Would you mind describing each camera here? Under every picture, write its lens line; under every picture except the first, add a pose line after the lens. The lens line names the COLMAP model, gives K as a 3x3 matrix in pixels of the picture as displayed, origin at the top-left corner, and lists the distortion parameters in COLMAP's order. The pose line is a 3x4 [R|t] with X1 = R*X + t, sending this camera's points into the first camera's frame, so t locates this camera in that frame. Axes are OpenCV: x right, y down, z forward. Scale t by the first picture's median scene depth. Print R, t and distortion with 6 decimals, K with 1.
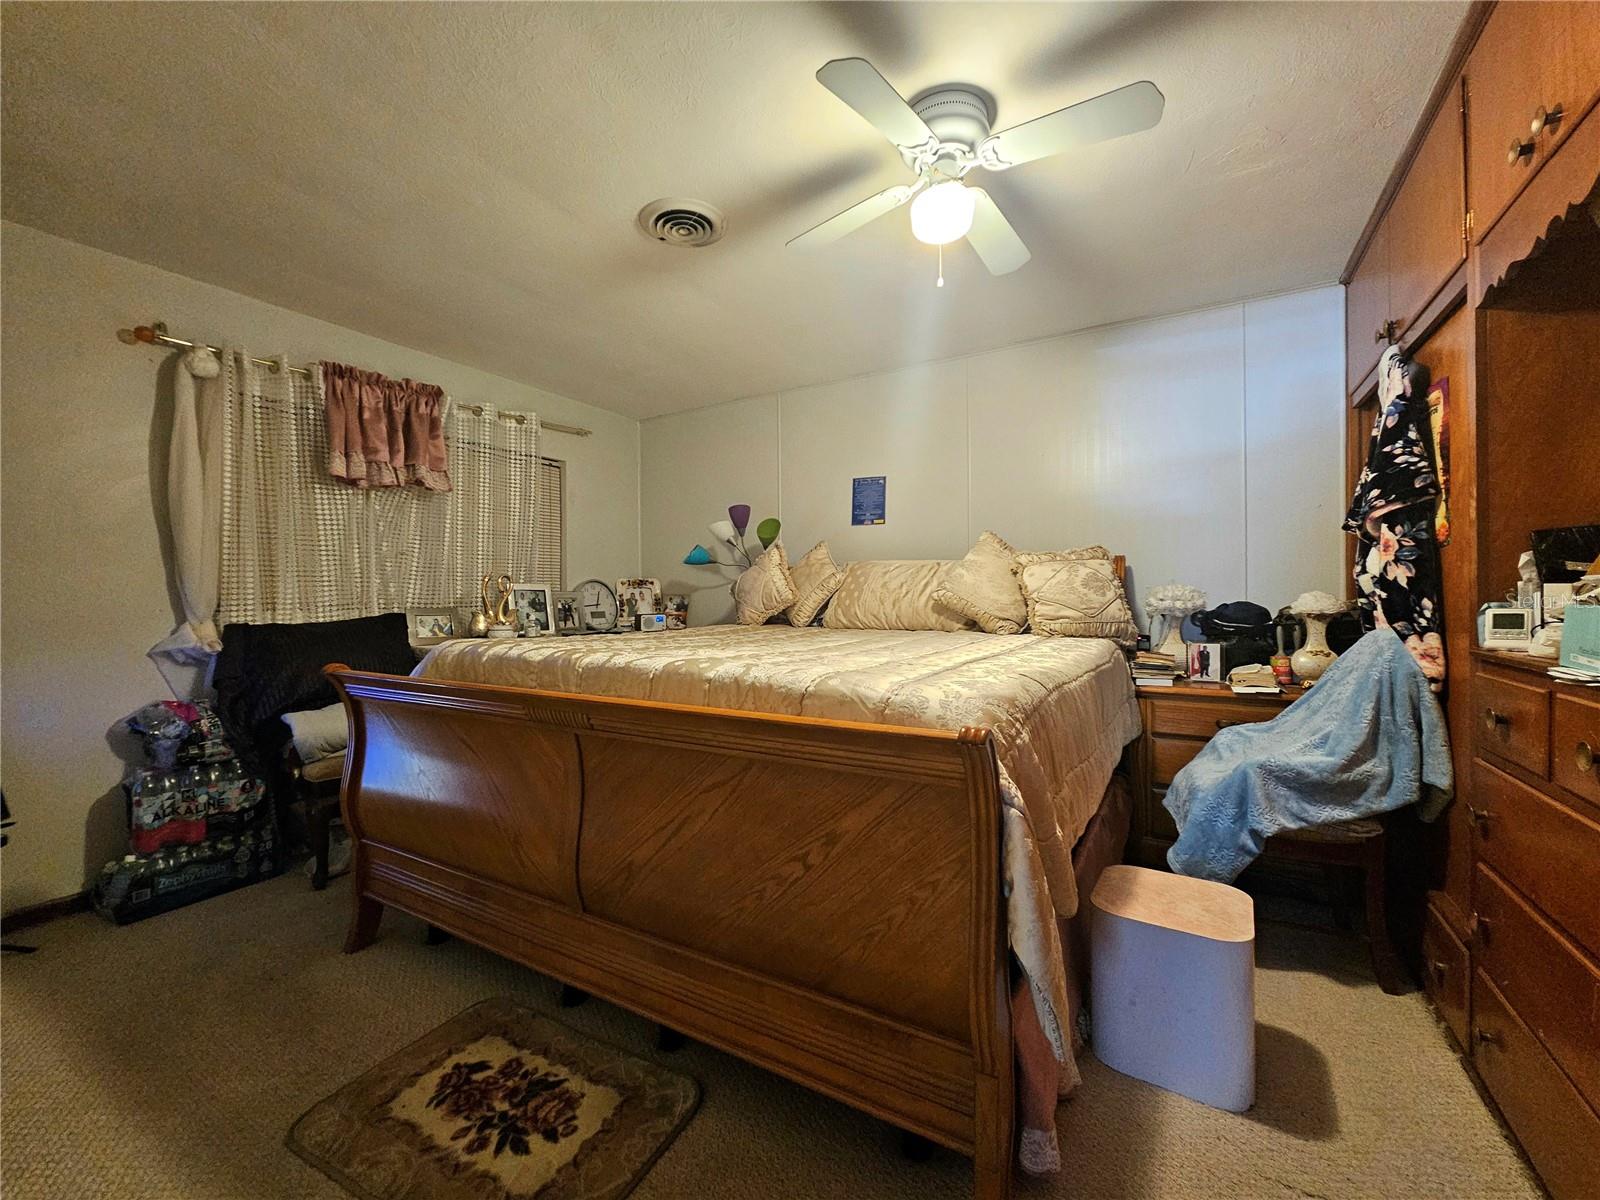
lens RADIAL K [[653.4, 0, 790.1], [0, 653.4, 596.6], [0, 0, 1]] dist [0.001120, -0.000677]
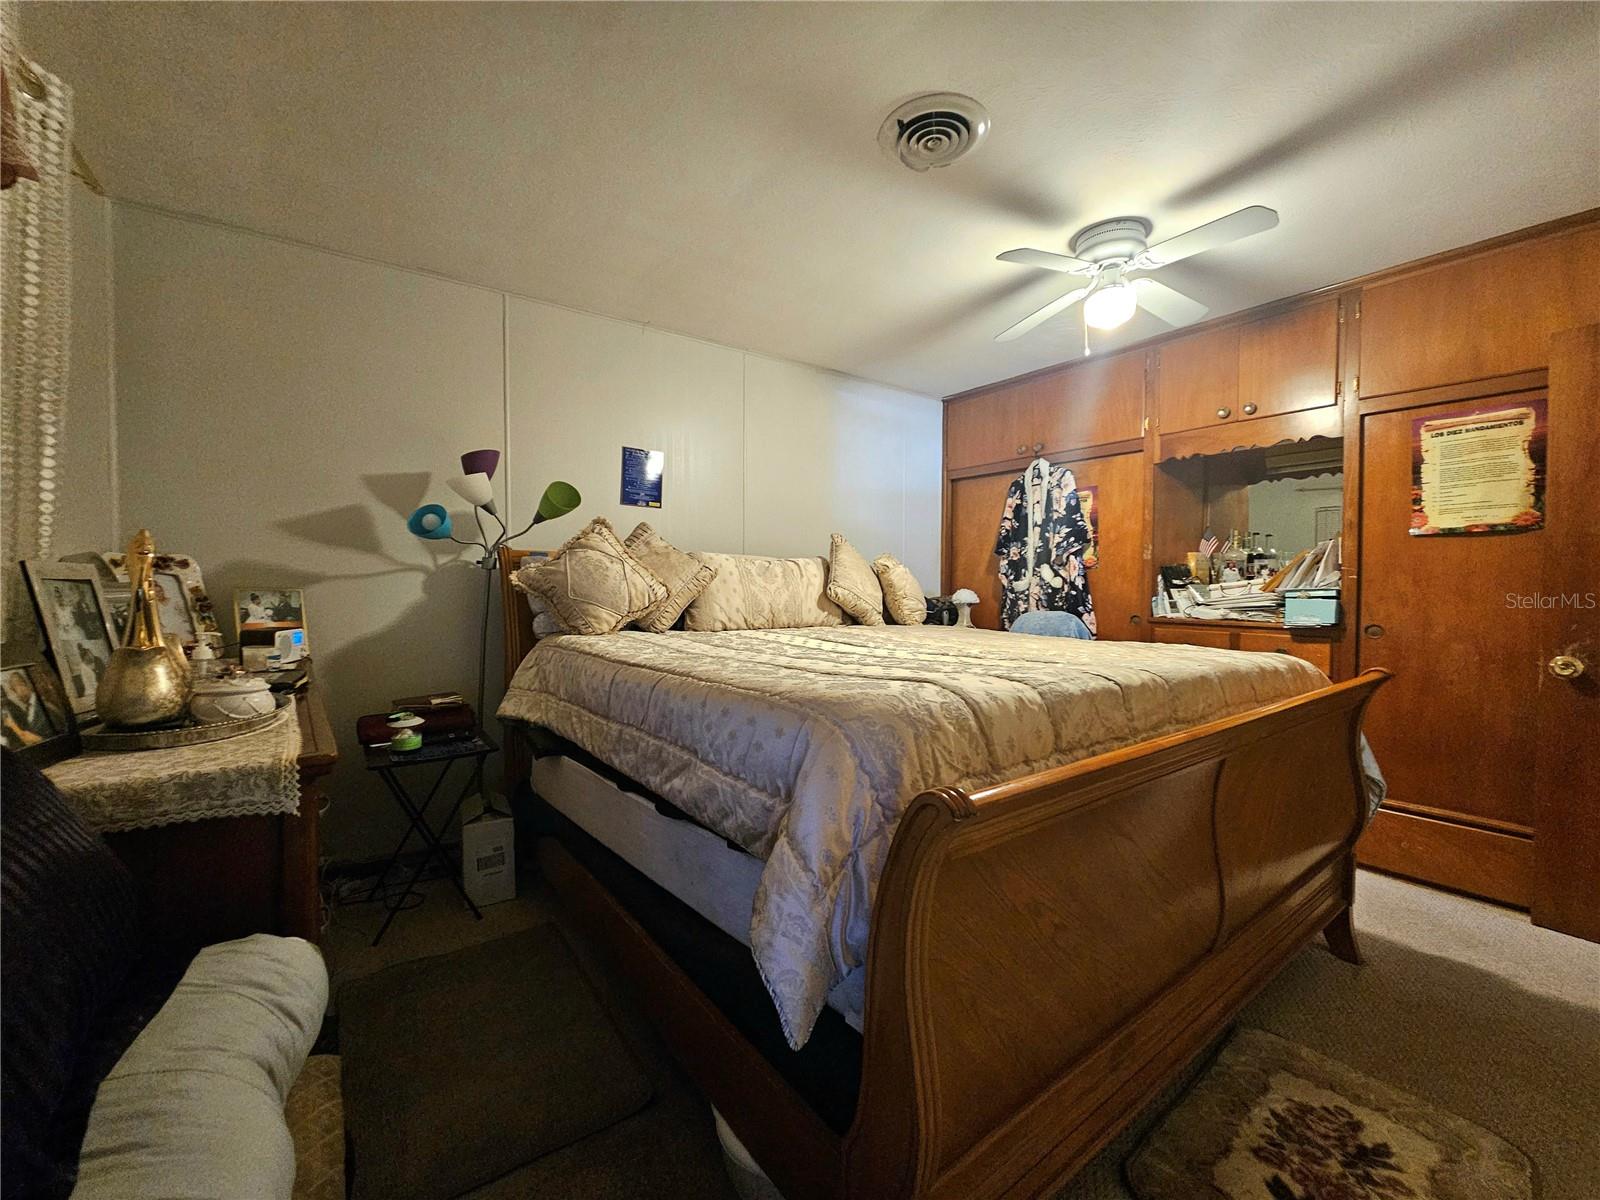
lens RADIAL K [[653.4, 0, 790.1], [0, 653.4, 596.6], [0, 0, 1]] dist [0.001120, -0.000677]
pose [[0.385032, -0.008951, 0.922860, -1.199233], [-0.003309, 0.999933, 0.011079, -0.009866], [-0.922897, -0.007320, 0.384976, 1.042731]]
